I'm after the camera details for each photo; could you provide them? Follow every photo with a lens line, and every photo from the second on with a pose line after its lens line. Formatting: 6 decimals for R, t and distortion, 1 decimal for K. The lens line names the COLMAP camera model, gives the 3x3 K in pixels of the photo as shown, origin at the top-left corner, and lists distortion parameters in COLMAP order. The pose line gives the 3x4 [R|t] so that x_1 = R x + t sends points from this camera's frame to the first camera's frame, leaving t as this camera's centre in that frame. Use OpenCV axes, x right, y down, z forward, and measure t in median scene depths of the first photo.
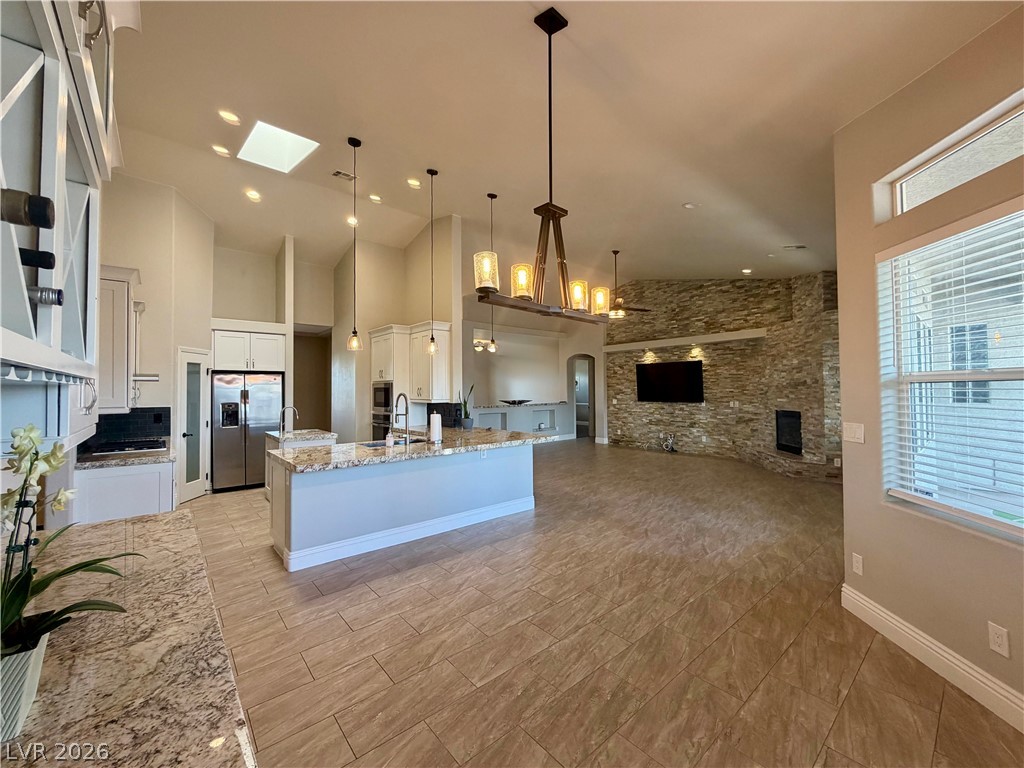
lens RADIAL K [[411.9, 0, 511.9], [0, 411.9, 382.7], [0, 0, 1]] dist [0.016732, -0.000086]
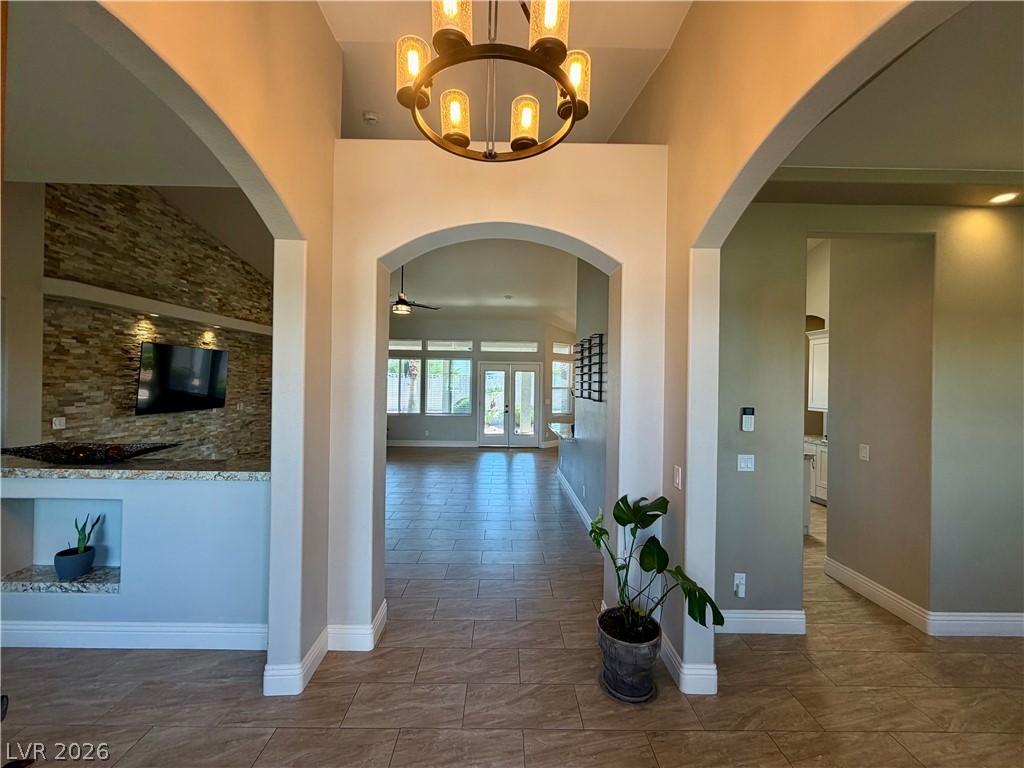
lens RADIAL K [[411.9, 0, 510.6], [0, 411.9, 382.8], [0, 0, 1]] dist [0.016732, -0.000086]
pose [[-0.775948, -0.004858, 0.630778, -0.405586], [-0.020495, 0.999637, -0.017513, 0.005998], [-0.630463, -0.026517, -0.775766, 1.232891]]
